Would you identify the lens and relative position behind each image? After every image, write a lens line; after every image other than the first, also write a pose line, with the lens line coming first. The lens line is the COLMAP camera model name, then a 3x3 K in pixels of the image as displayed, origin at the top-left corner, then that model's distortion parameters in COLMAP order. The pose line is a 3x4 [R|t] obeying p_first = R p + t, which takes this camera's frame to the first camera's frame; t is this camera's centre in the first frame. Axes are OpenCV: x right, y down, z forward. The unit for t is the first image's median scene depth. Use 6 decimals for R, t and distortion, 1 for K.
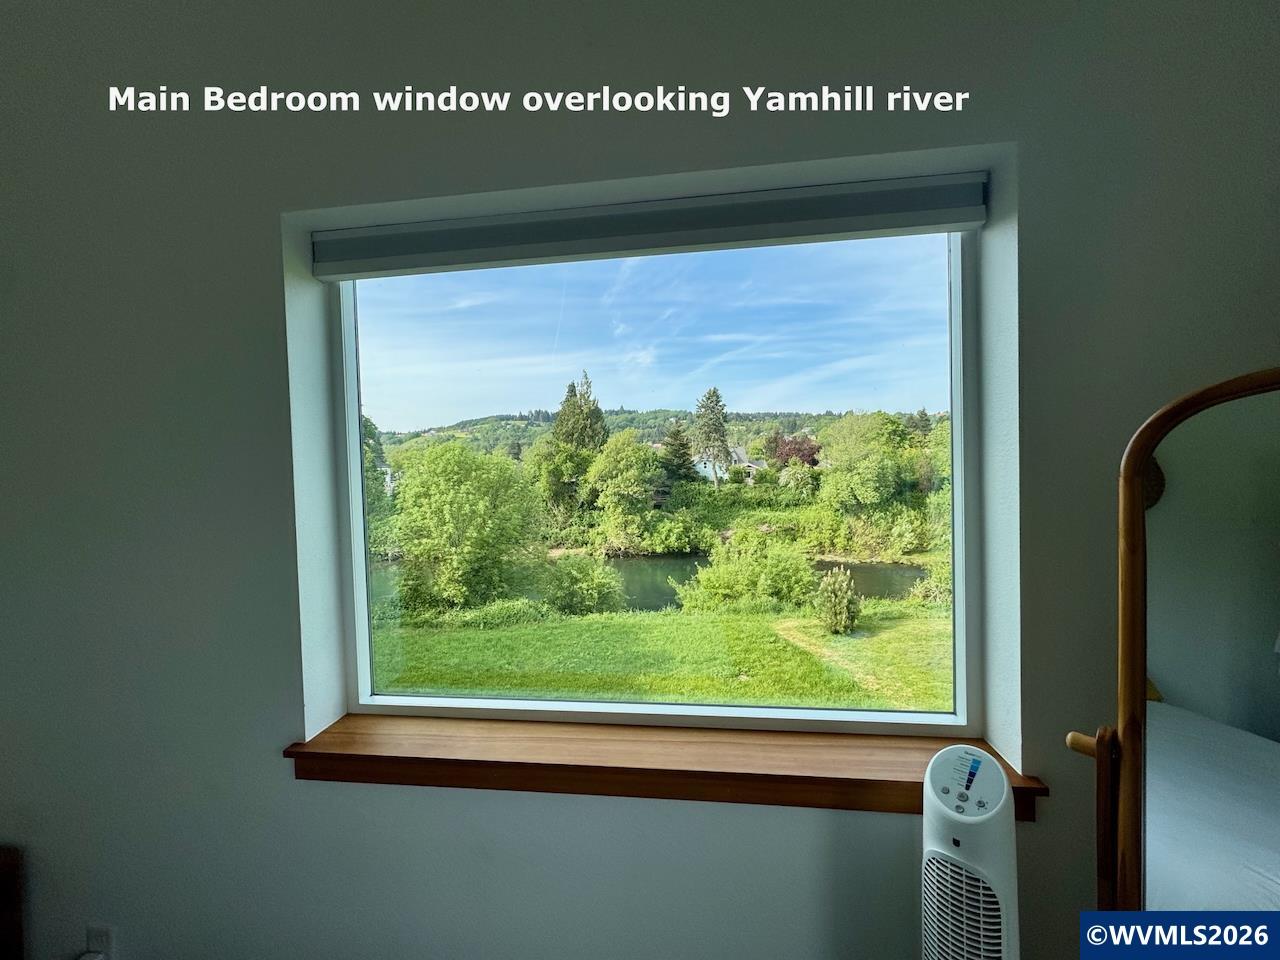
lens RADIAL K [[510.2, 0, 638.3], [0, 510.2, 479.0], [0, 0, 1]] dist [-0.000933, -0.000063]
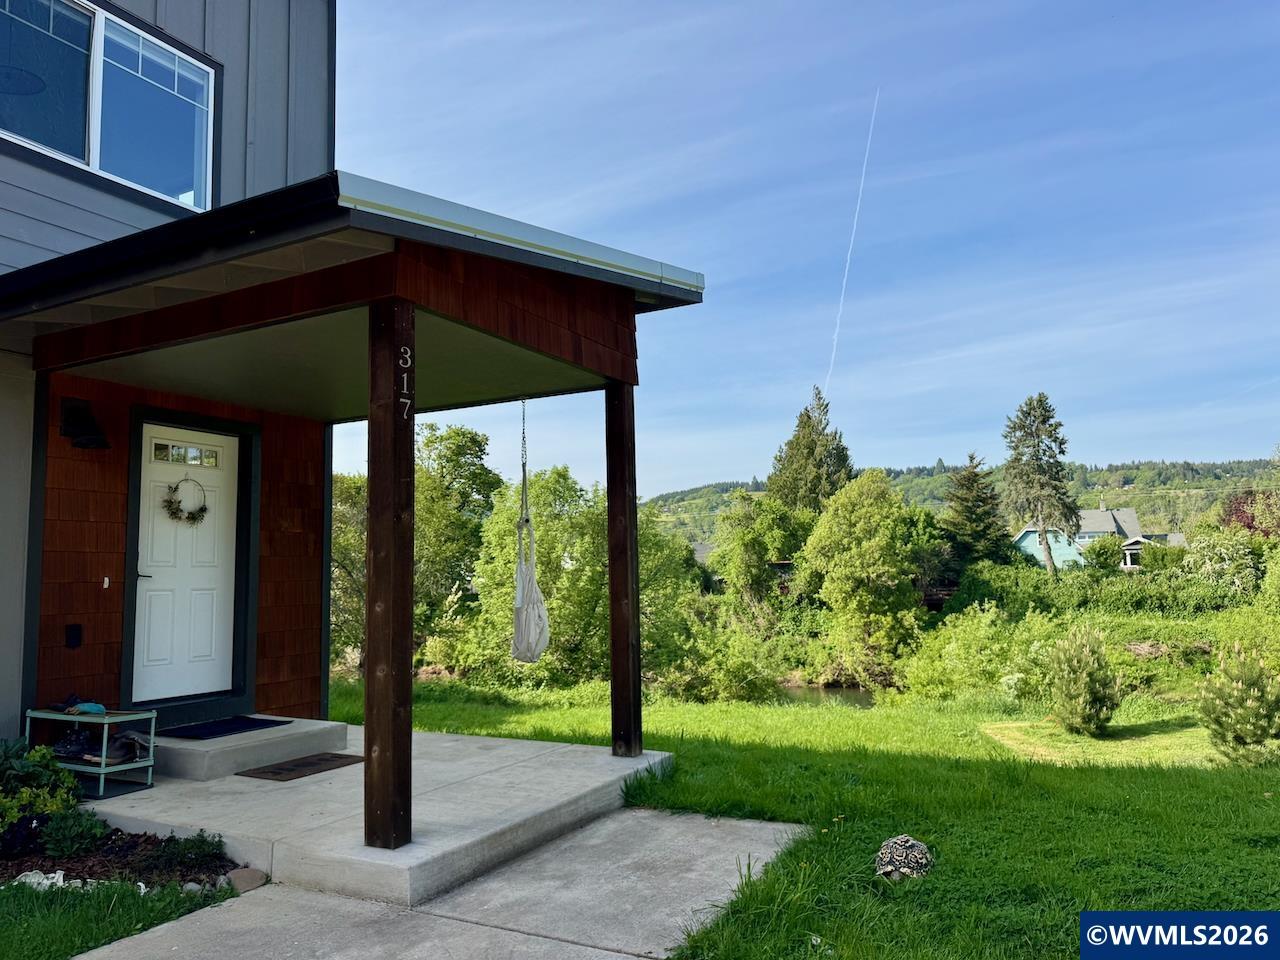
lens RADIAL K [[893.5, 0, 640.3], [0, 893.5, 481.6], [0, 0, 1]] dist [0.141272, -0.231680]
pose [[0.937410, -0.032514, -0.346706, 0.095421], [-0.010718, 0.992466, -0.122053, 0.048009], [0.348063, 0.118130, 0.929999, -0.074382]]
